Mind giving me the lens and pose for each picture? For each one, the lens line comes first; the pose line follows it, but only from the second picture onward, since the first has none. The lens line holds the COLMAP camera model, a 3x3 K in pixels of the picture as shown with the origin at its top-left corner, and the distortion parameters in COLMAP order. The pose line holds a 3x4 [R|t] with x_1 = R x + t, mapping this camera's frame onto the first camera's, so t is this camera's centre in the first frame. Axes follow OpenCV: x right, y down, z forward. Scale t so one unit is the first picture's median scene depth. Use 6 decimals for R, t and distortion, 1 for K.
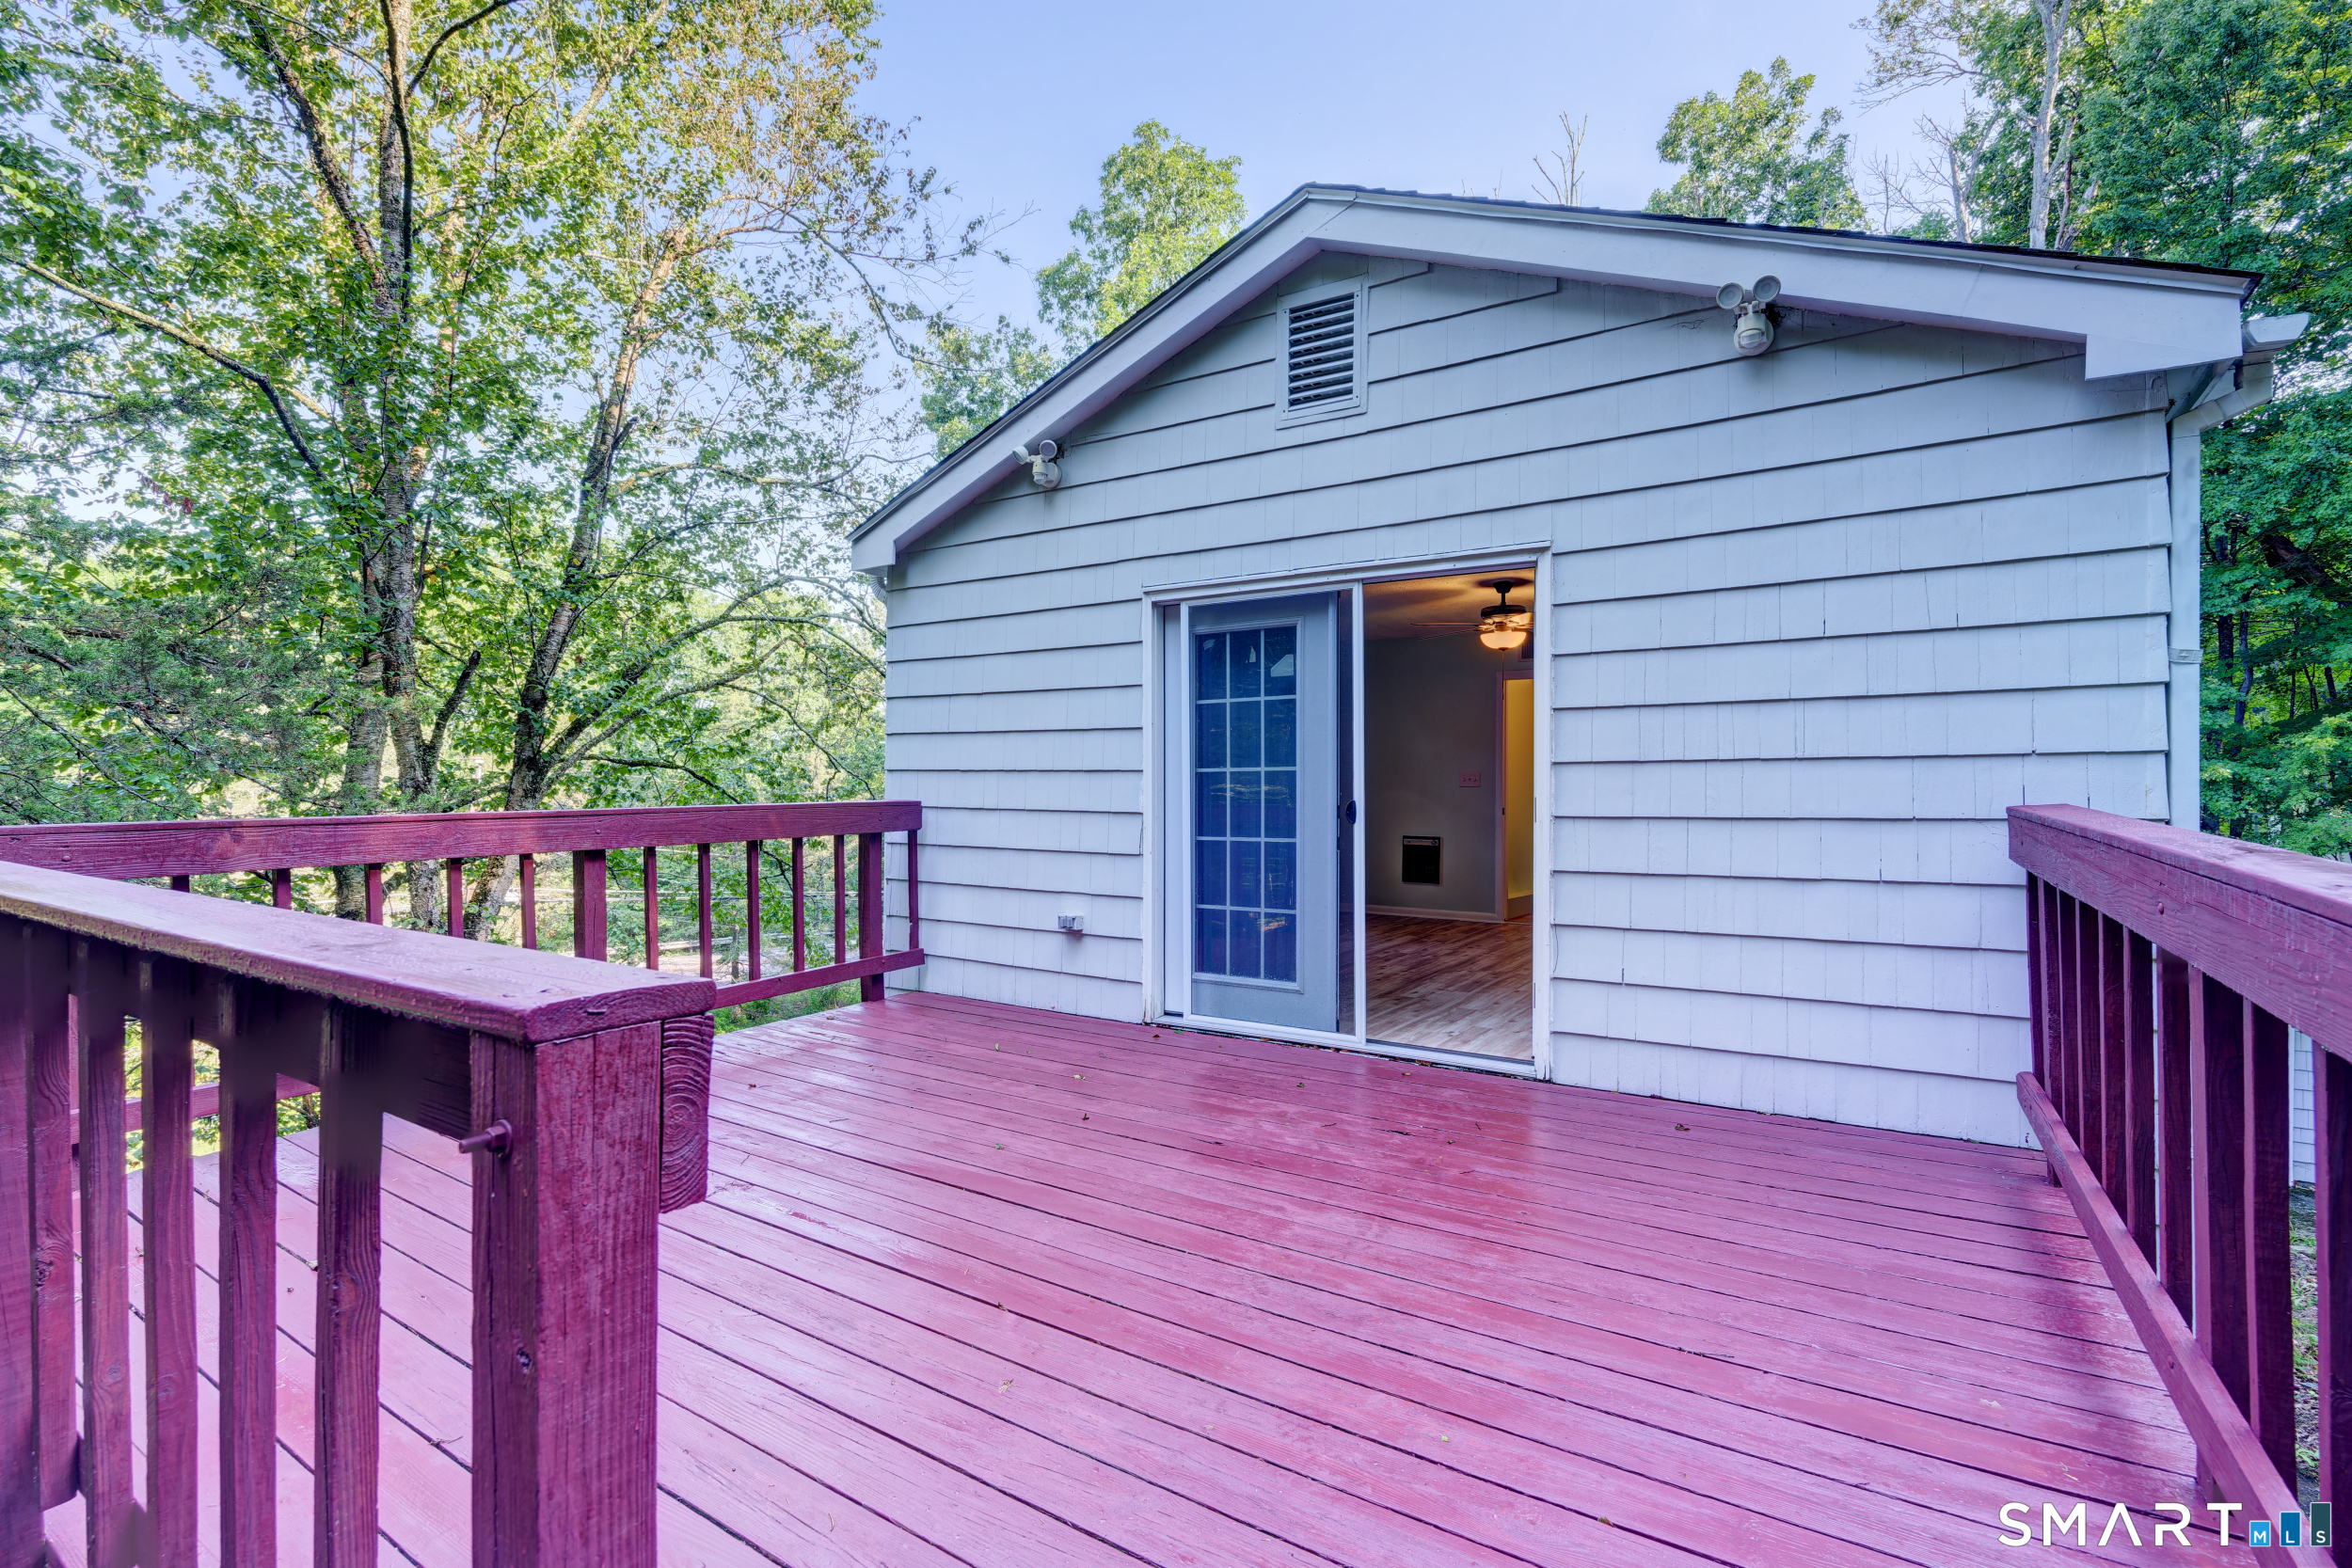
lens RADIAL K [[1059.9, 0, 1177.1], [0, 1059.9, 790.4], [0, 0, 1]] dist [-0.007839, 0.001922]
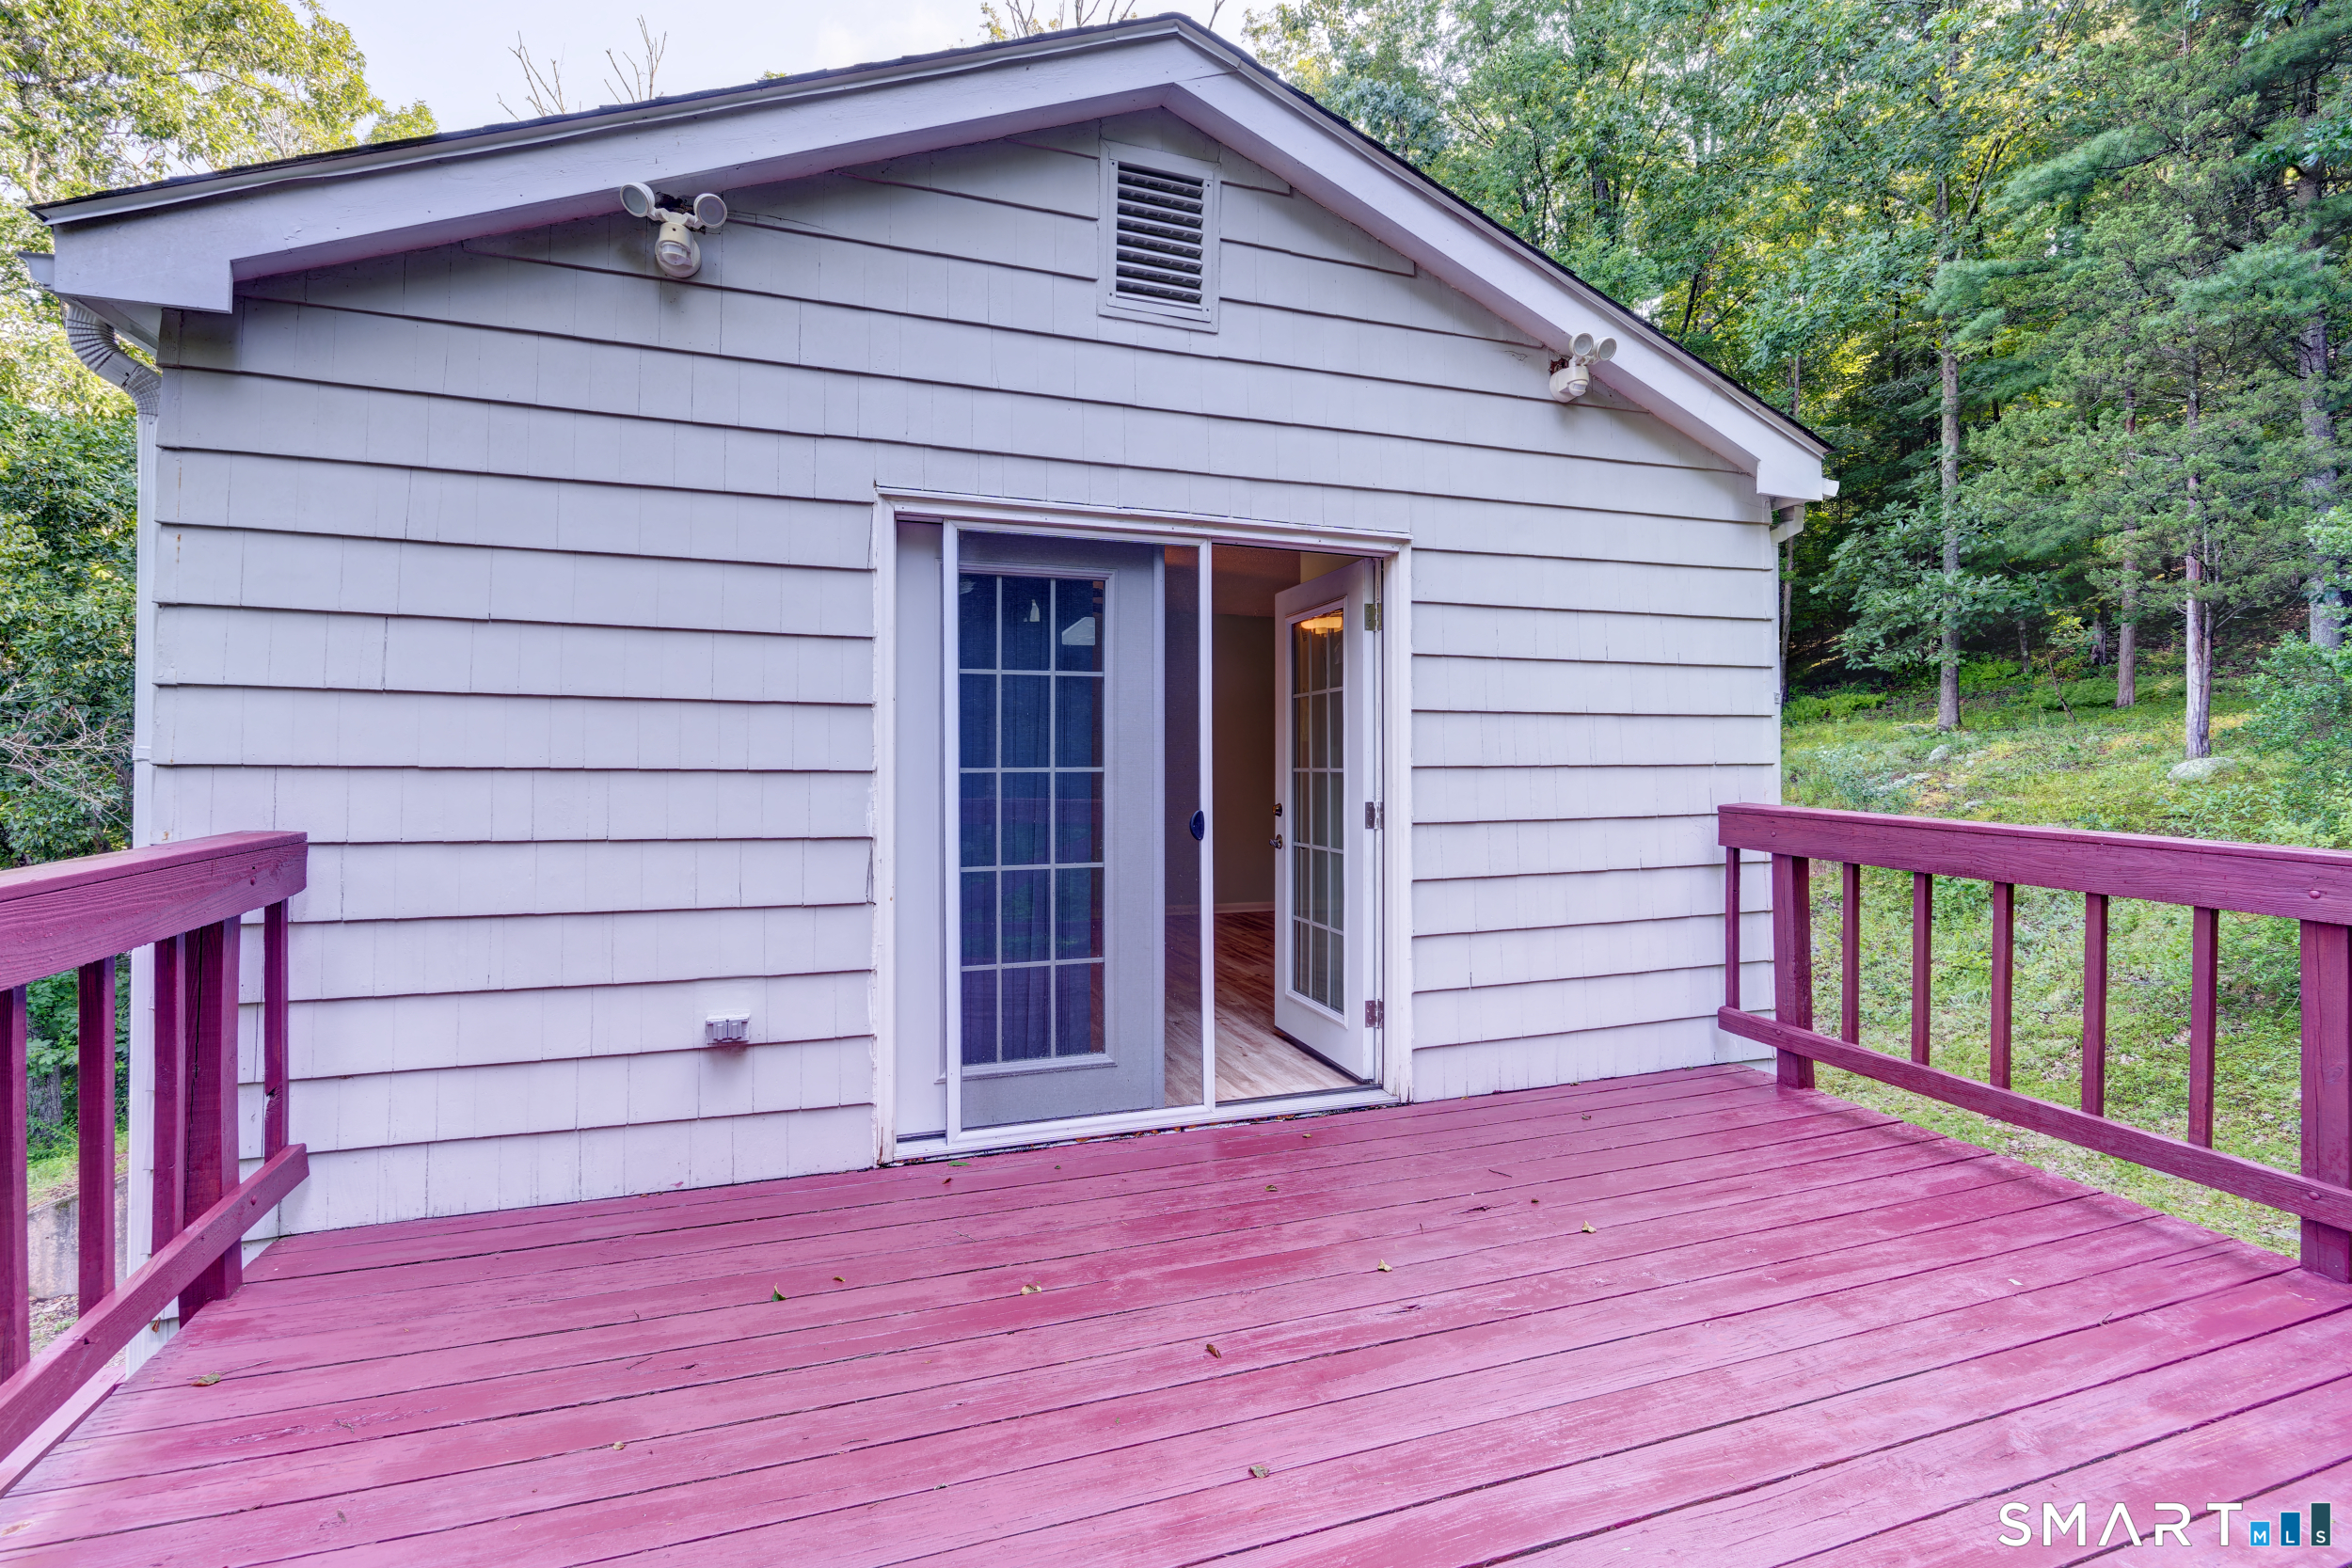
lens RADIAL K [[1059.9, 0, 1164.6], [0, 1059.9, 756.6], [0, 0, 1]] dist [-0.007839, 0.001922]
pose [[0.623538, 0.005928, 0.781770, -0.449952], [0.001162, 0.999963, -0.008510, -0.023036], [-0.781792, 0.006215, 0.623508, 0.492374]]
